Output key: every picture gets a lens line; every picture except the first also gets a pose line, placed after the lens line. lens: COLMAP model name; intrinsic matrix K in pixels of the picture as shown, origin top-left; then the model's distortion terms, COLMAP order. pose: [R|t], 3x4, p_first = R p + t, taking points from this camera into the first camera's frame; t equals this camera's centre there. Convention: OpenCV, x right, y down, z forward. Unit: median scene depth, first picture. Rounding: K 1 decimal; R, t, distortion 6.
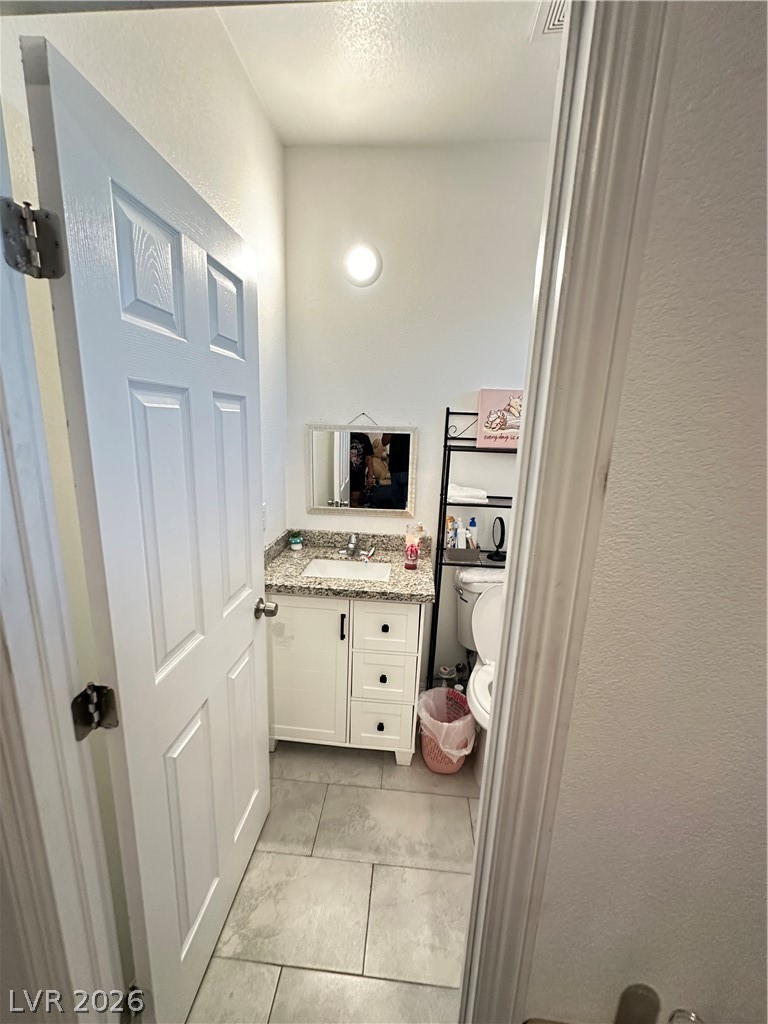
lens RADIAL K [[411.1, 0, 386.2], [0, 411.1, 514.9], [0, 0, 1]] dist [0.001199, 0.000038]
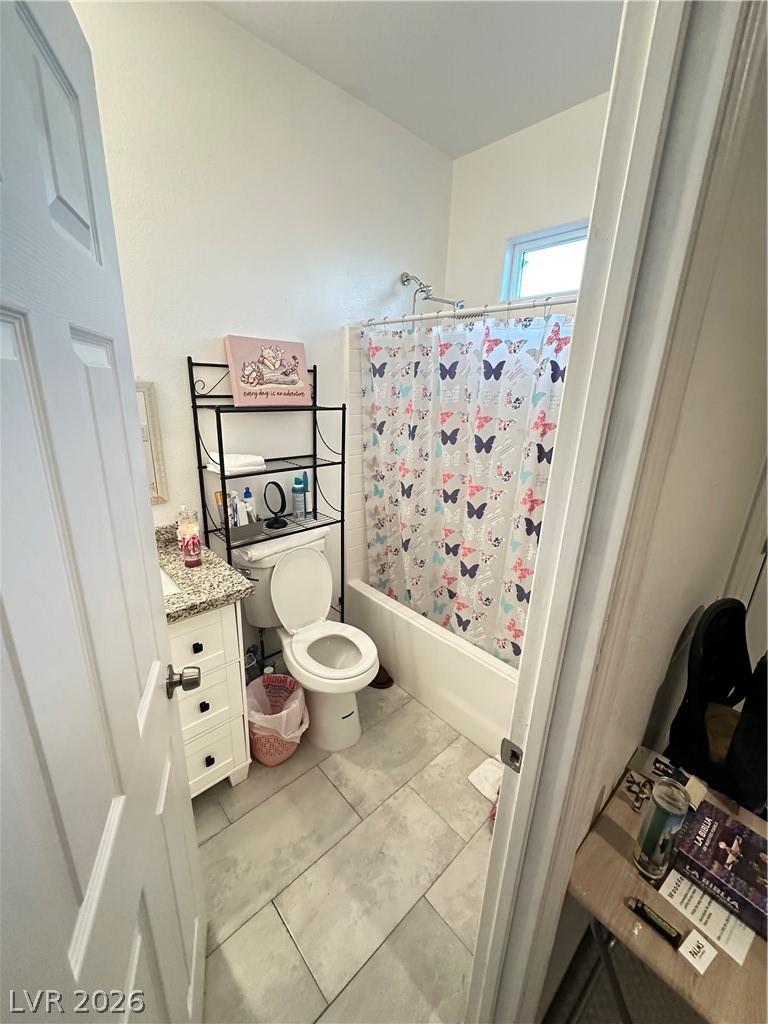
lens RADIAL K [[411.1, 0, 380.5], [0, 411.1, 513.7], [0, 0, 1]] dist [0.001199, 0.000038]
pose [[0.681758, -0.236763, 0.692206, -0.224307], [0.156975, 0.971487, 0.177683, -0.052703], [-0.714538, -0.012478, 0.699485, 0.186279]]
